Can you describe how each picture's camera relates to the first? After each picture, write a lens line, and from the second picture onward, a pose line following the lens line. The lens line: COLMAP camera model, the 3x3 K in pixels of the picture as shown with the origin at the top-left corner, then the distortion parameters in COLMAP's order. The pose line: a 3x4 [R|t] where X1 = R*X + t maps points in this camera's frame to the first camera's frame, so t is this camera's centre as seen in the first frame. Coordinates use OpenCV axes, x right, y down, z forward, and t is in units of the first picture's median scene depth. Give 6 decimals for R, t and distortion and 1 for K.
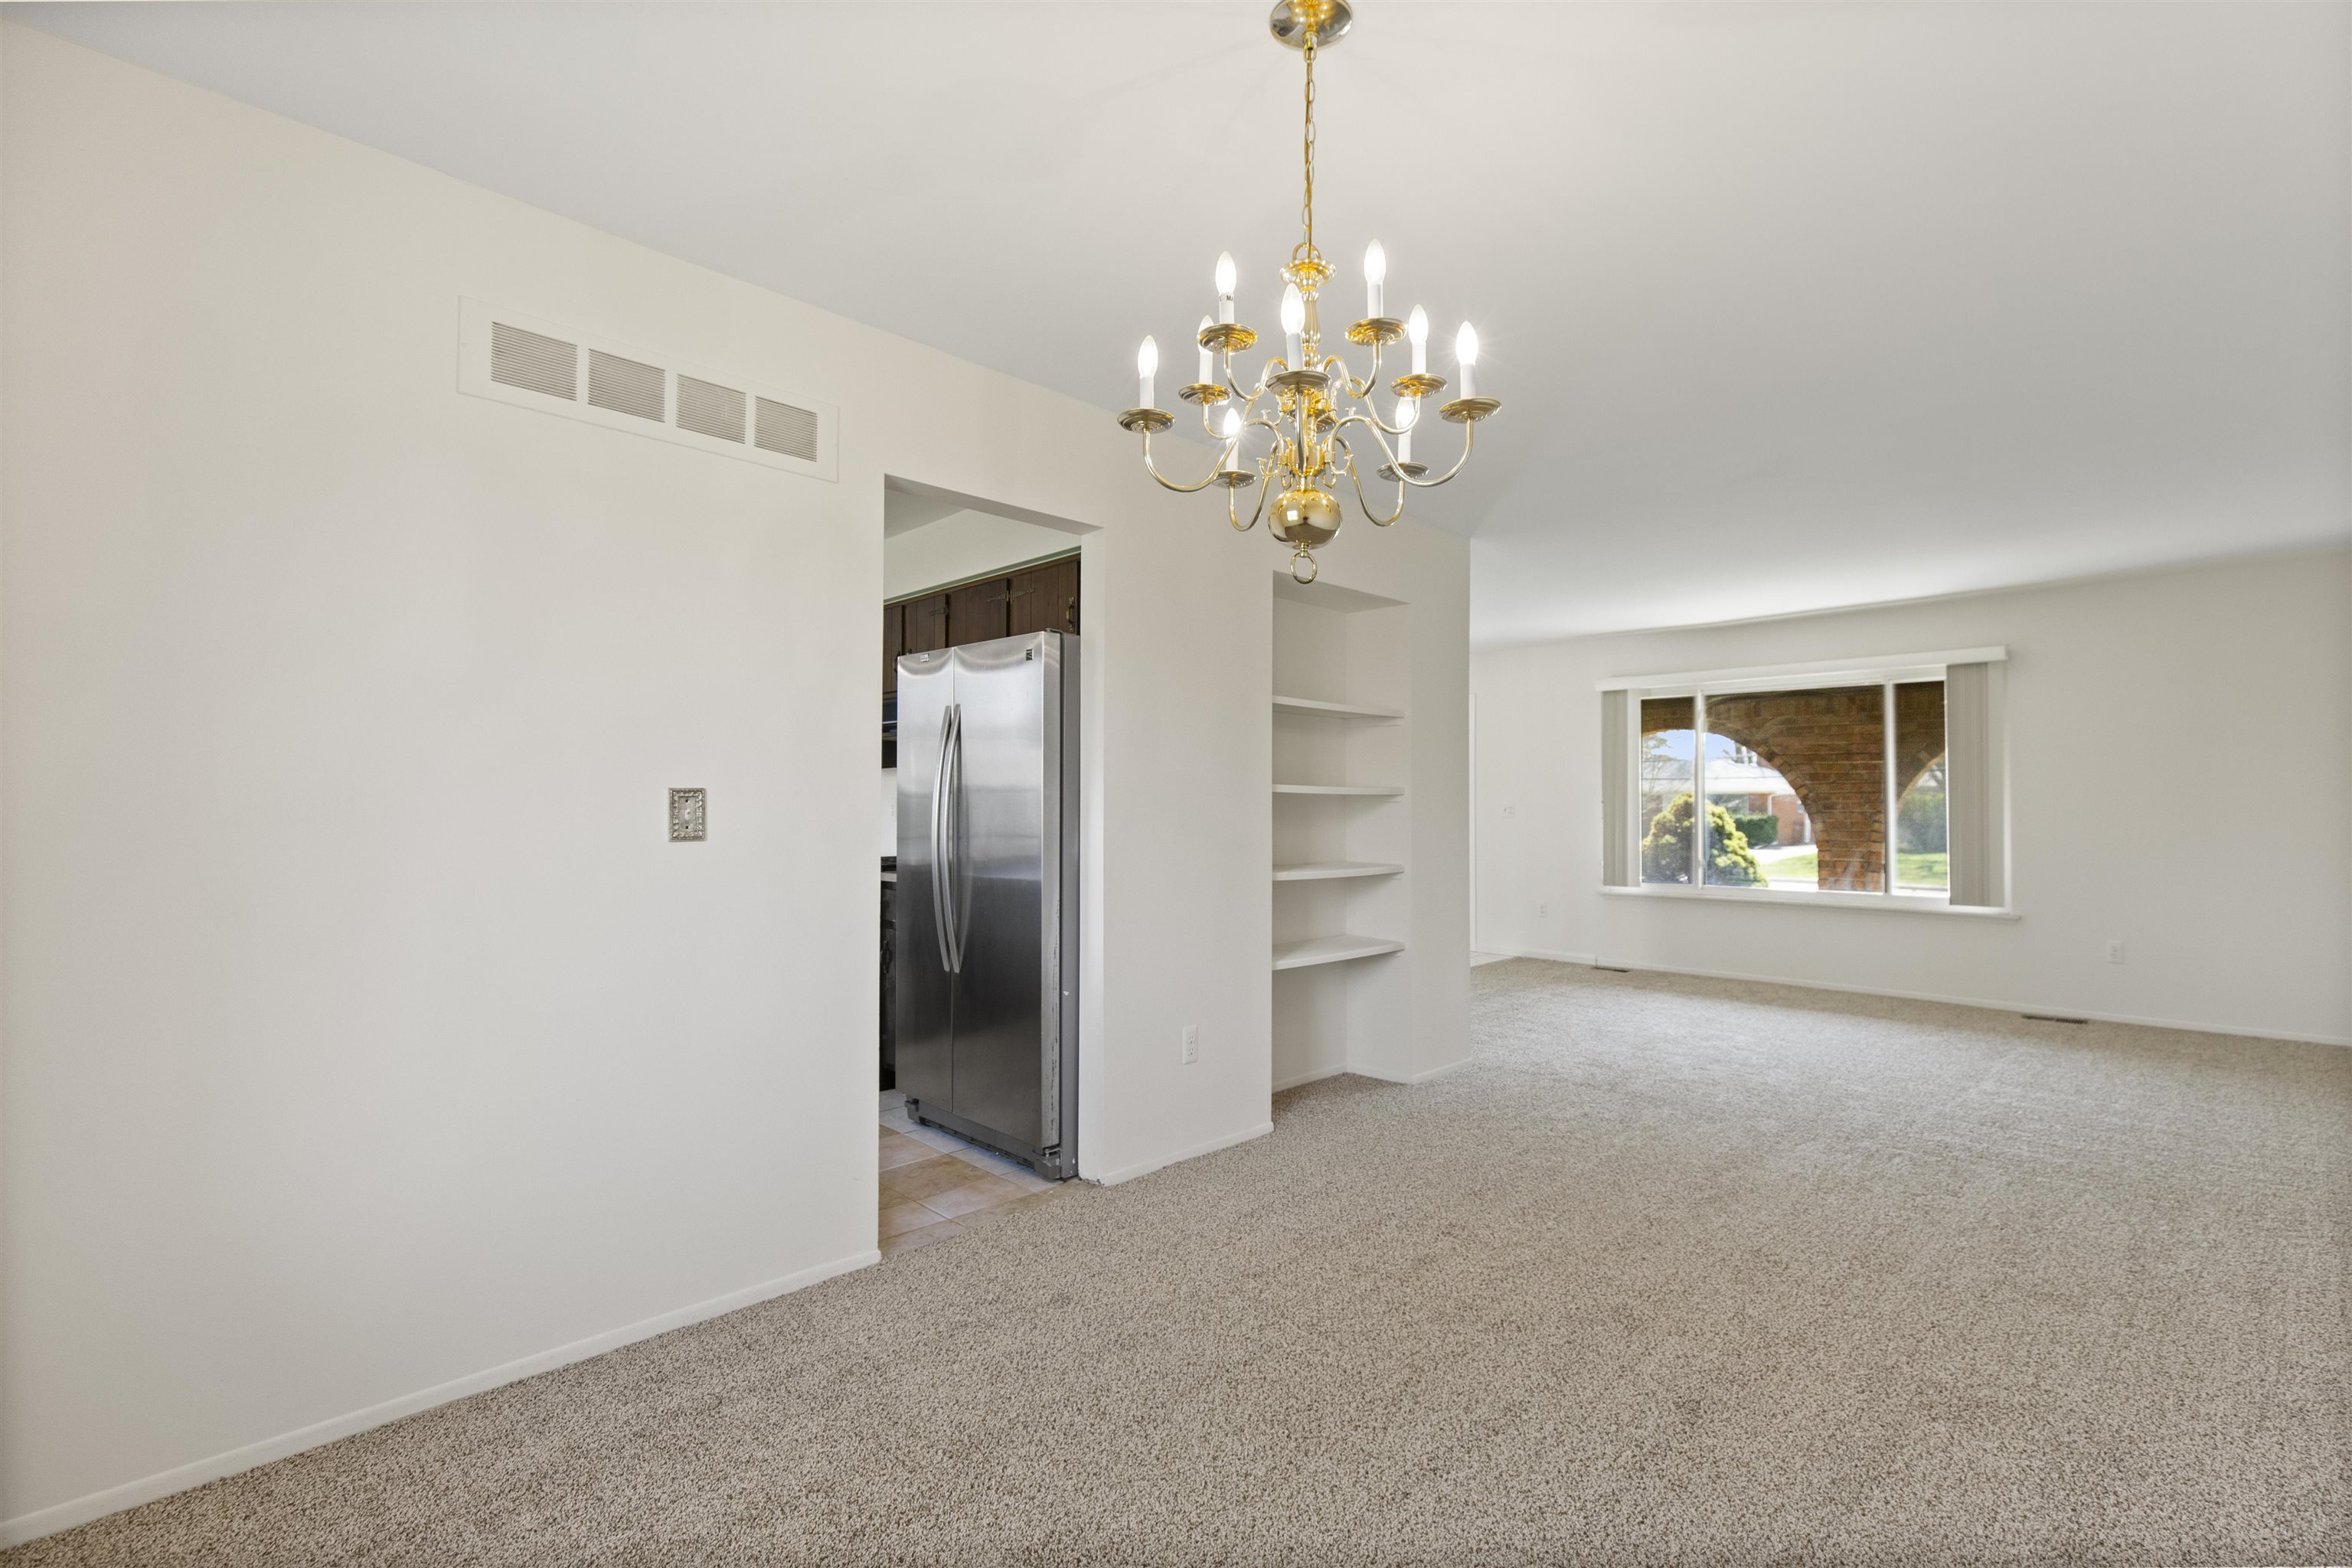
lens RADIAL K [[1058.6, 0, 1144.7], [0, 1058.6, 821.5], [0, 0, 1]] dist [0.004763, -0.000644]
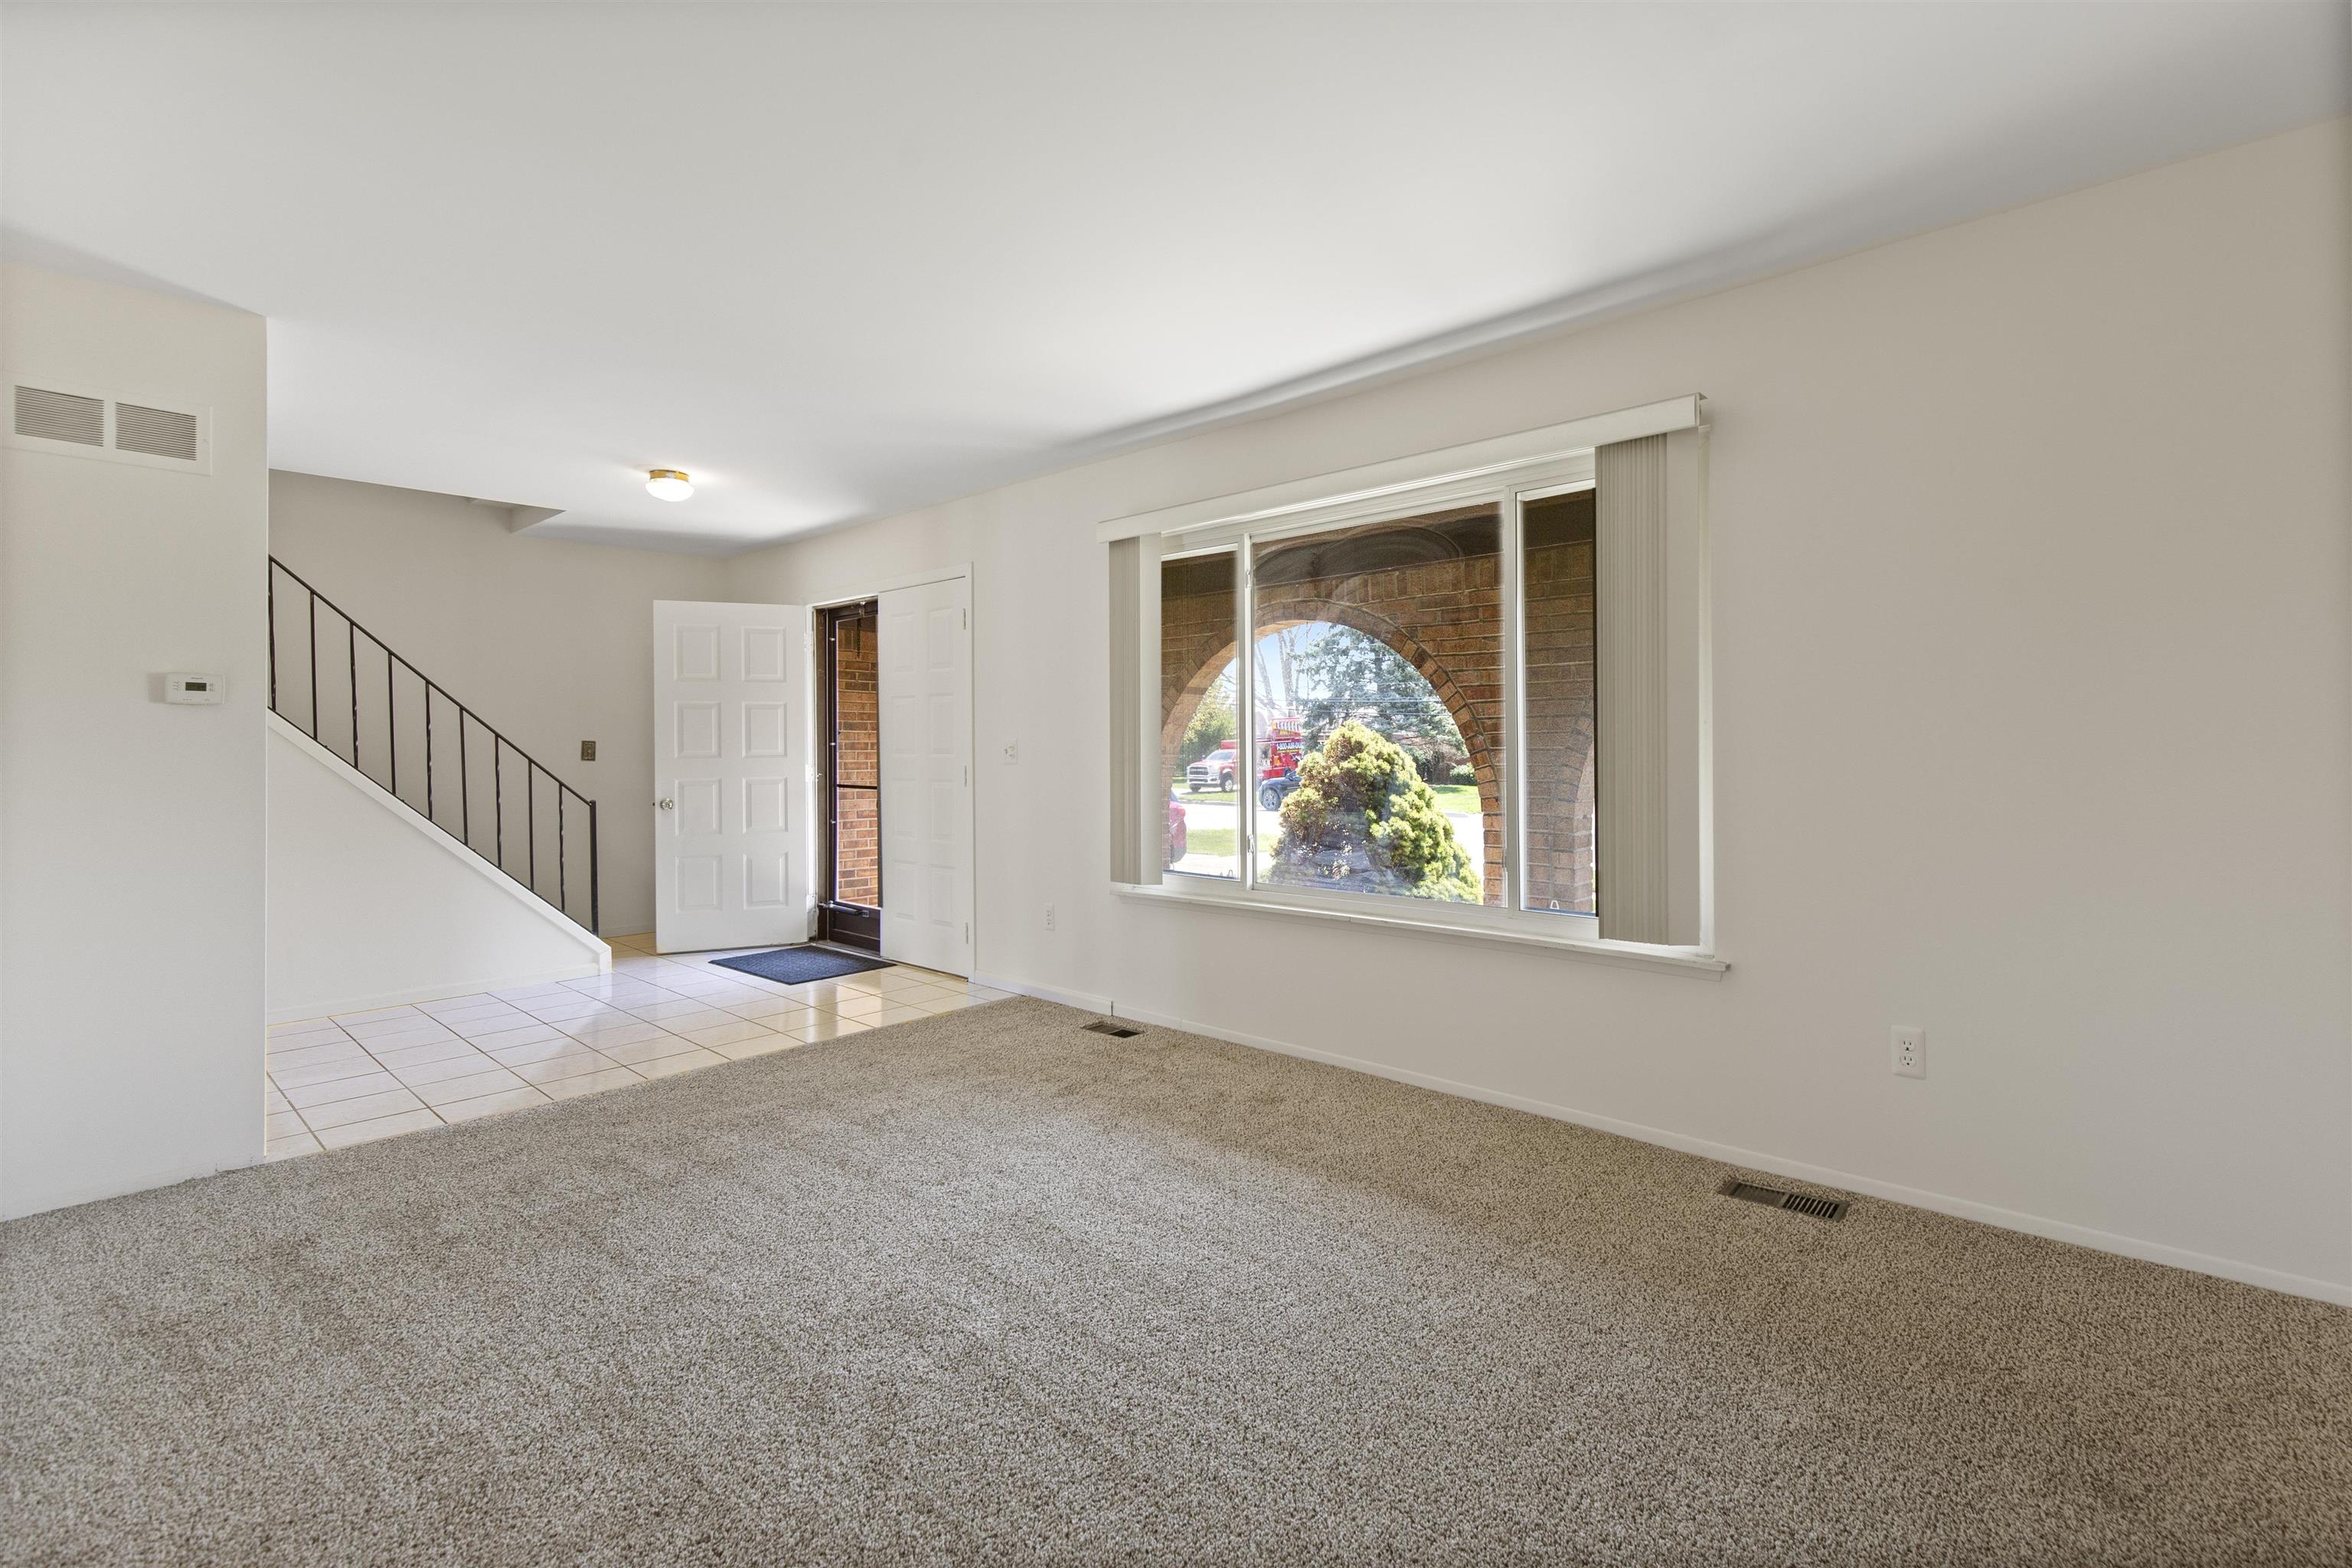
lens RADIAL K [[1058.6, 0, 1175.2], [0, 1058.6, 774.2], [0, 0, 1]] dist [0.004763, -0.000644]
pose [[0.996533, -0.009723, 0.082633, 0.430838], [0.009157, 0.999932, 0.007232, -0.001537], [-0.082697, -0.006450, 0.996554, 0.438438]]
